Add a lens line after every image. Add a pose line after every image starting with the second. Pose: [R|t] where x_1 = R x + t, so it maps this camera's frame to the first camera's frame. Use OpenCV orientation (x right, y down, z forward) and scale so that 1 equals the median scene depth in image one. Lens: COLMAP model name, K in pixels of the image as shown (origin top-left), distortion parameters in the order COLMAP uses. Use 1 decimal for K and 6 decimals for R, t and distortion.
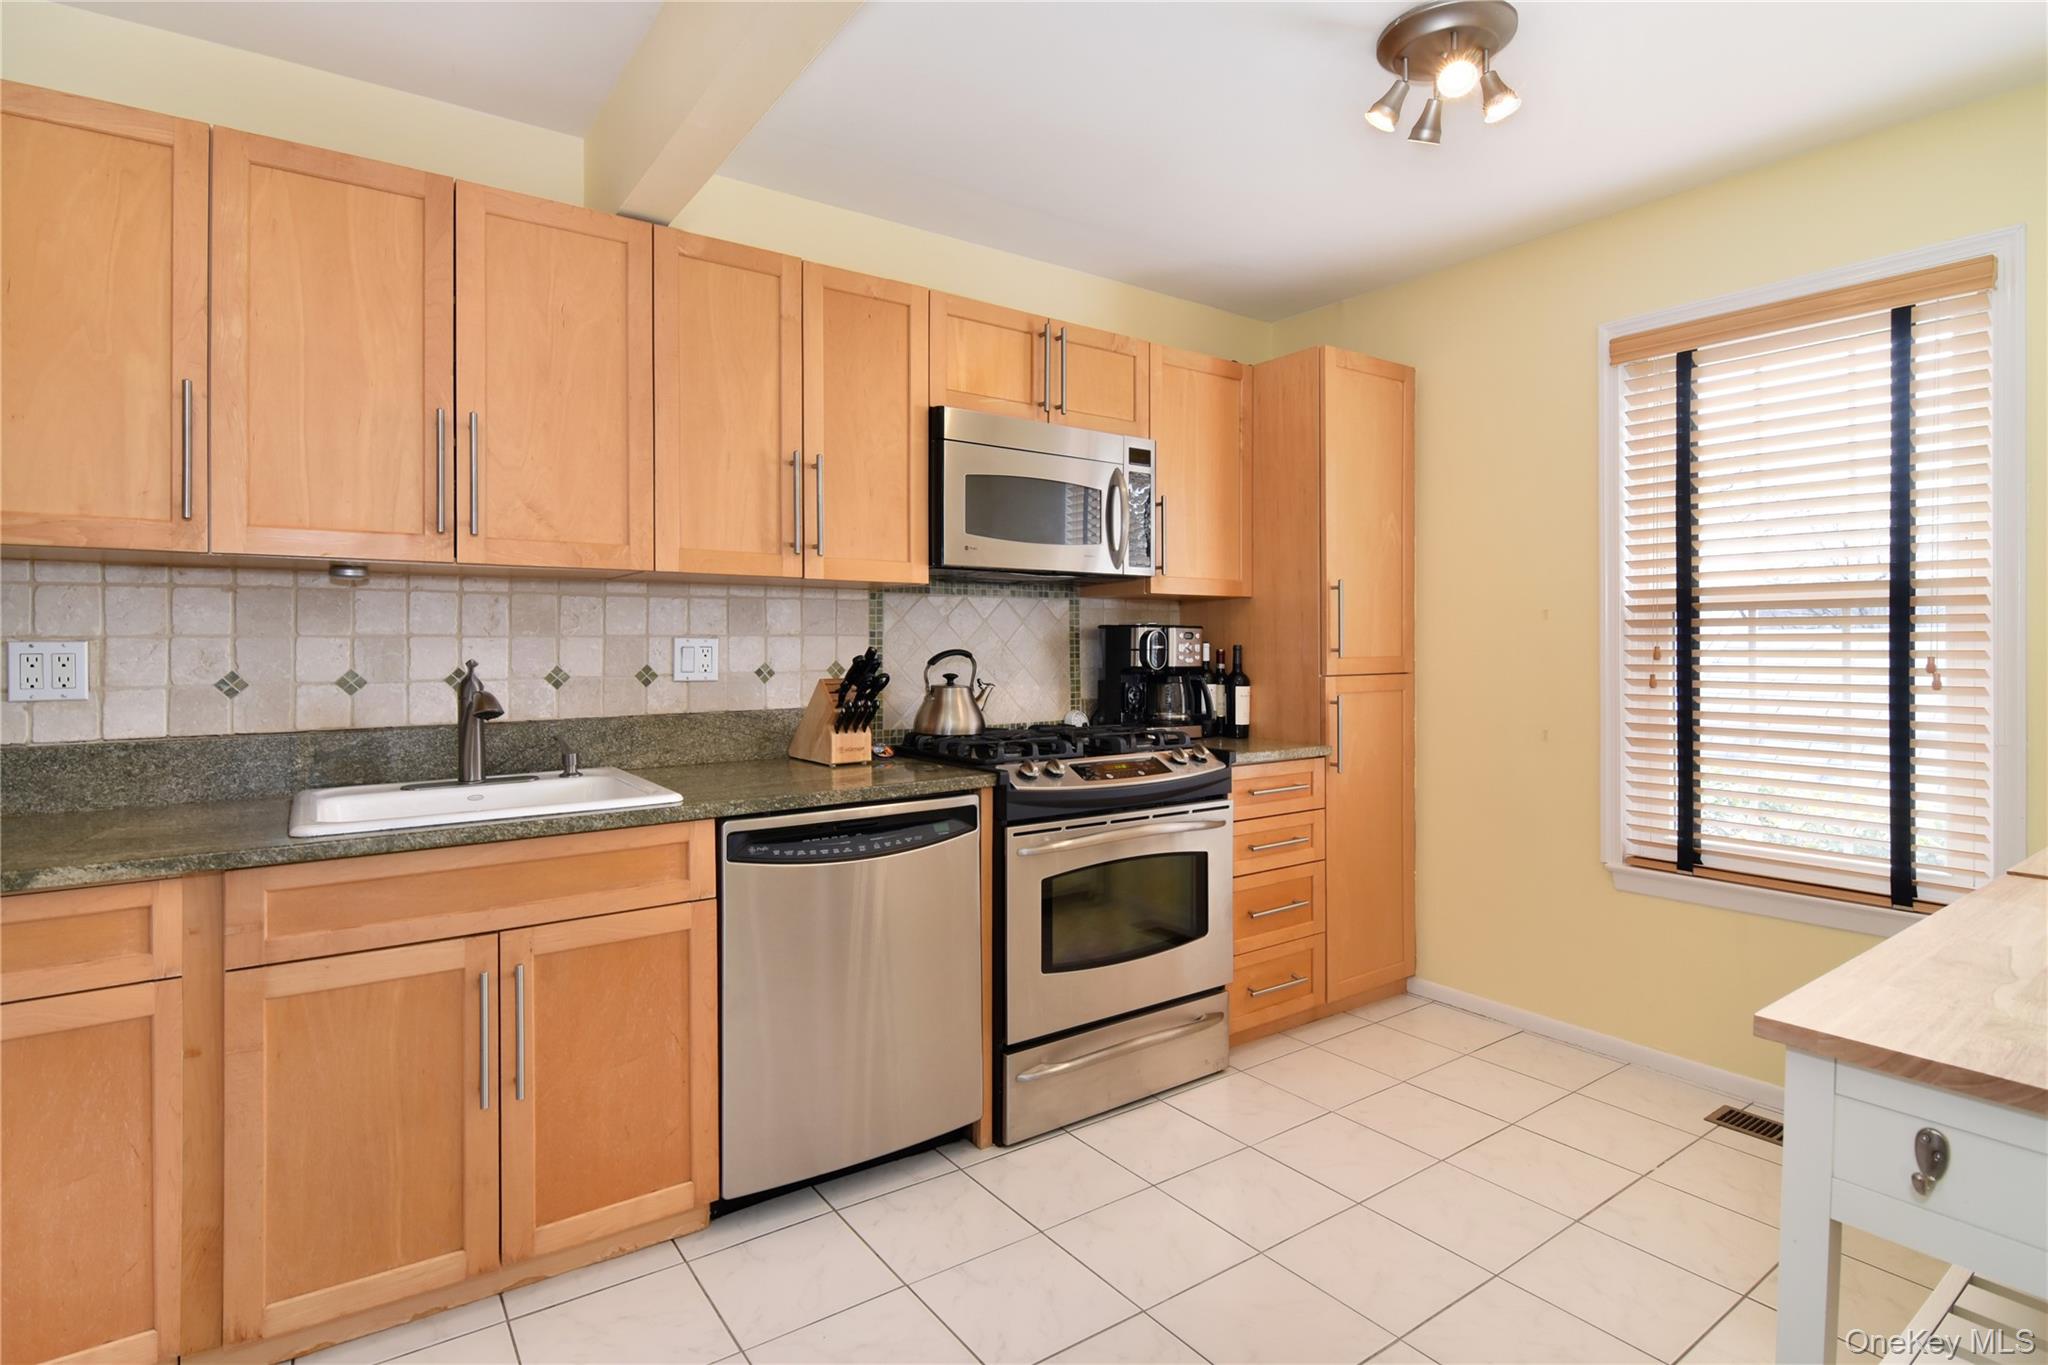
lens RADIAL K [[993.1, 0, 1016.4], [0, 993.1, 676.4], [0, 0, 1]] dist [-0.006036, -0.002500]
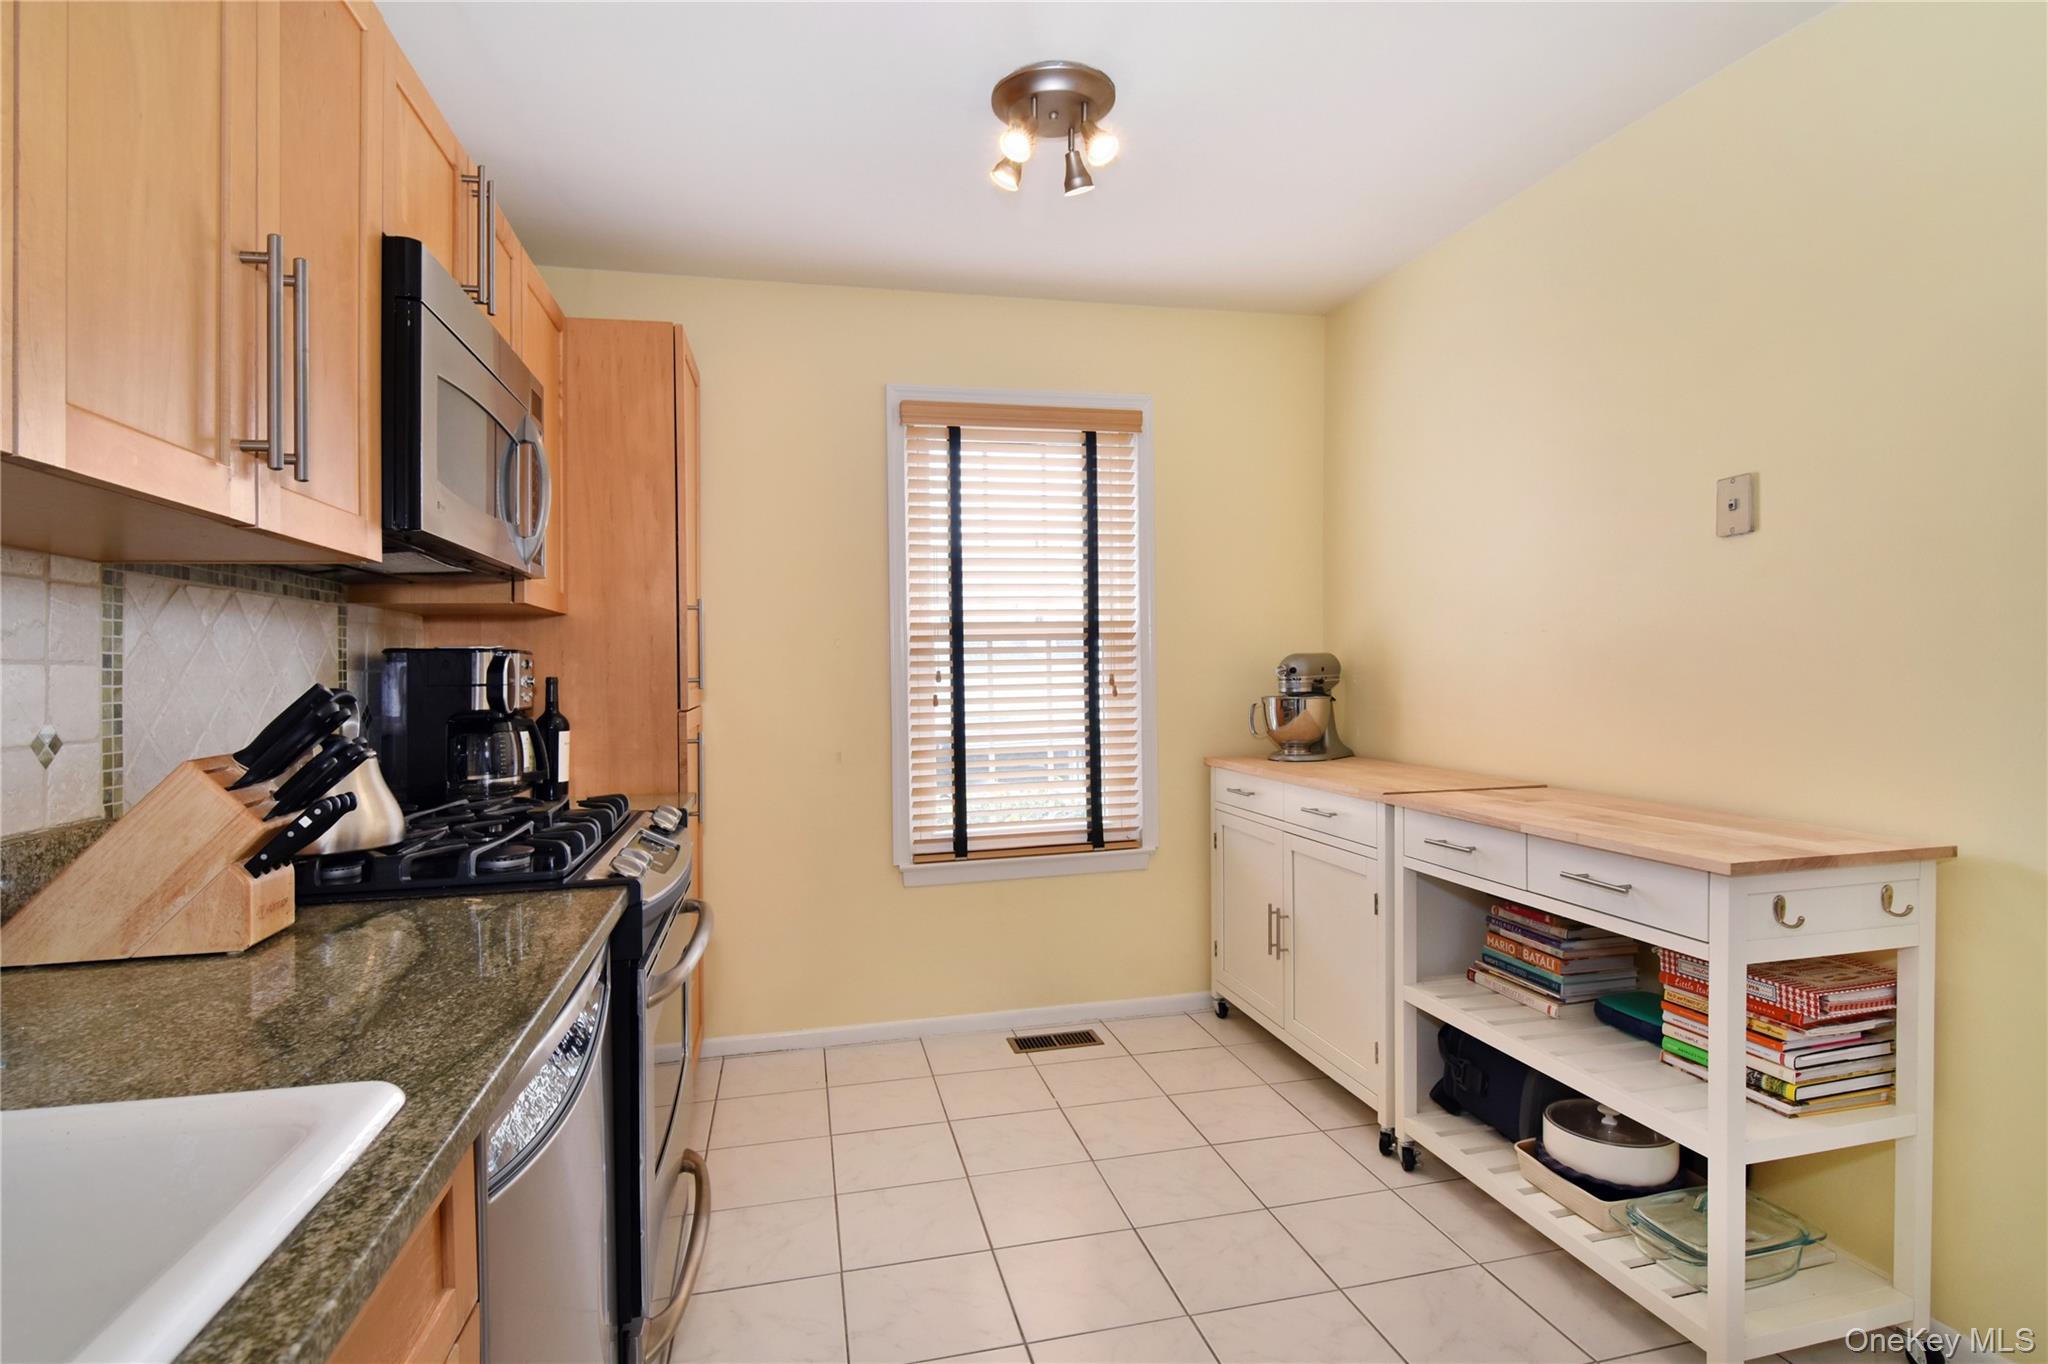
lens RADIAL K [[993.1, 0, 1016.5], [0, 993.1, 671.6], [0, 0, 1]] dist [-0.006036, -0.002500]
pose [[0.400696, -0.010127, 0.916155, -0.400135], [0.049109, 0.998739, -0.010439, -0.012864], [-0.914894, 0.049174, 0.400688, 0.449398]]
